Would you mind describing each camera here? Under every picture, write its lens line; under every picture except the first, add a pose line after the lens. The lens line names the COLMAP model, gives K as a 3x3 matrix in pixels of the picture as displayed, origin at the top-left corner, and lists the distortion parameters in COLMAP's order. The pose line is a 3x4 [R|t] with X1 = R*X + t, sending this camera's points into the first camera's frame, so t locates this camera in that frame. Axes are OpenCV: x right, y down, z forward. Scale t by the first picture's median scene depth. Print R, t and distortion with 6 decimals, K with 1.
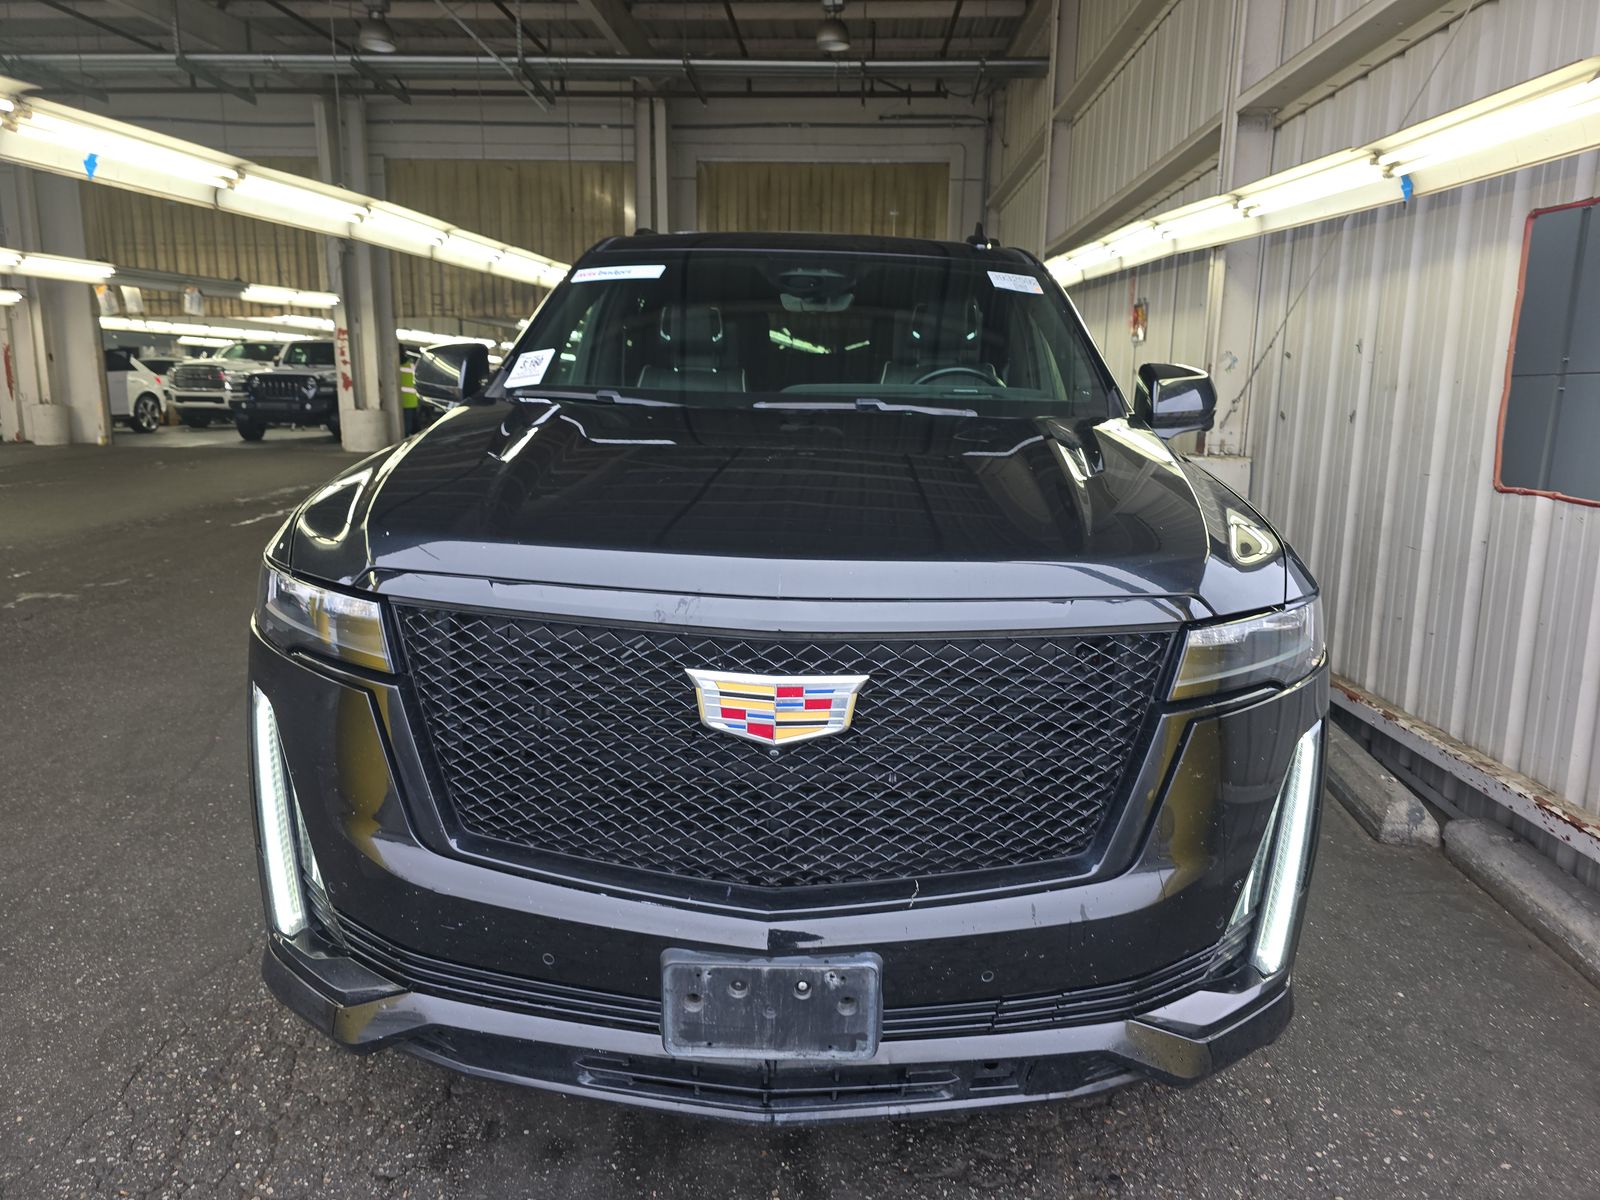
lens RADIAL K [[1075.7, 0, 800.9], [0, 1075.7, 609.6], [0, 0, 1]] dist [-0.000562, 0.002543]
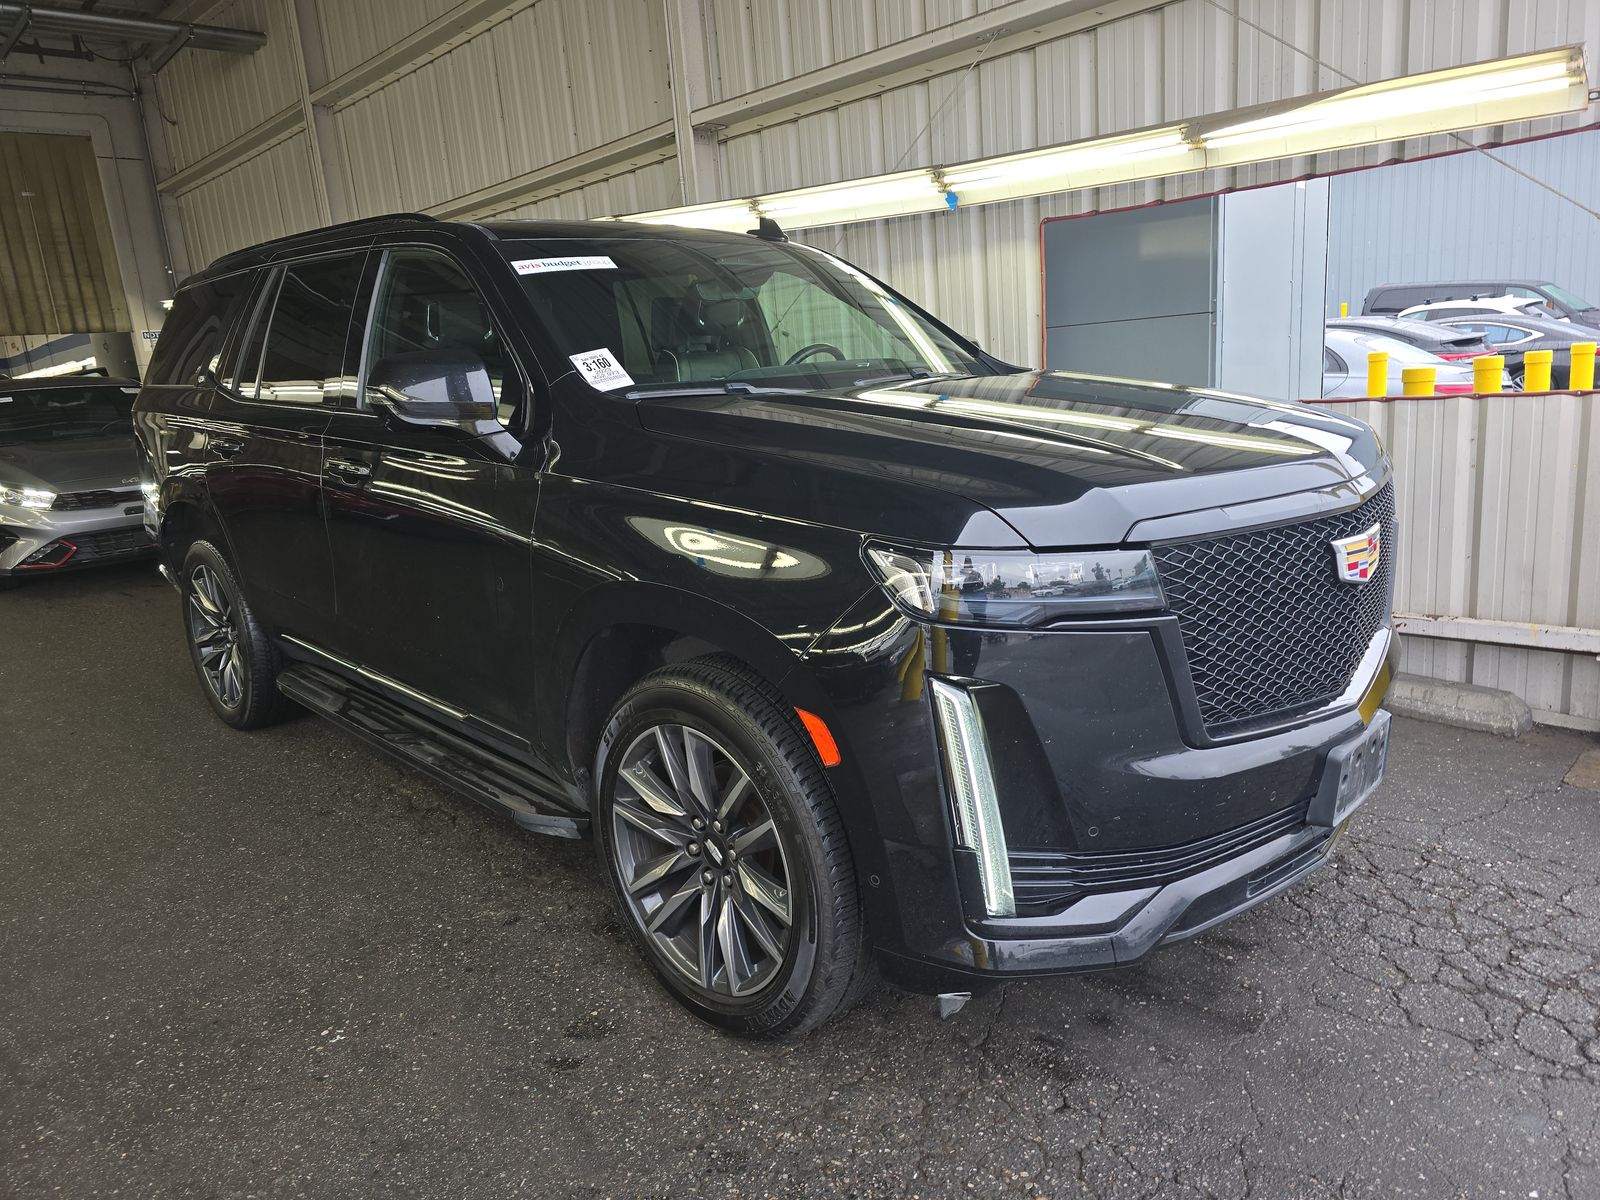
lens RADIAL K [[1075.7, 0, 799.1], [0, 1075.7, 592.3], [0, 0, 1]] dist [-0.000562, 0.002543]
pose [[0.685587, -0.217975, 0.694591, -0.162839], [0.223730, 0.971033, 0.083897, -0.016208], [-0.692759, 0.097882, 0.714496, 0.050647]]
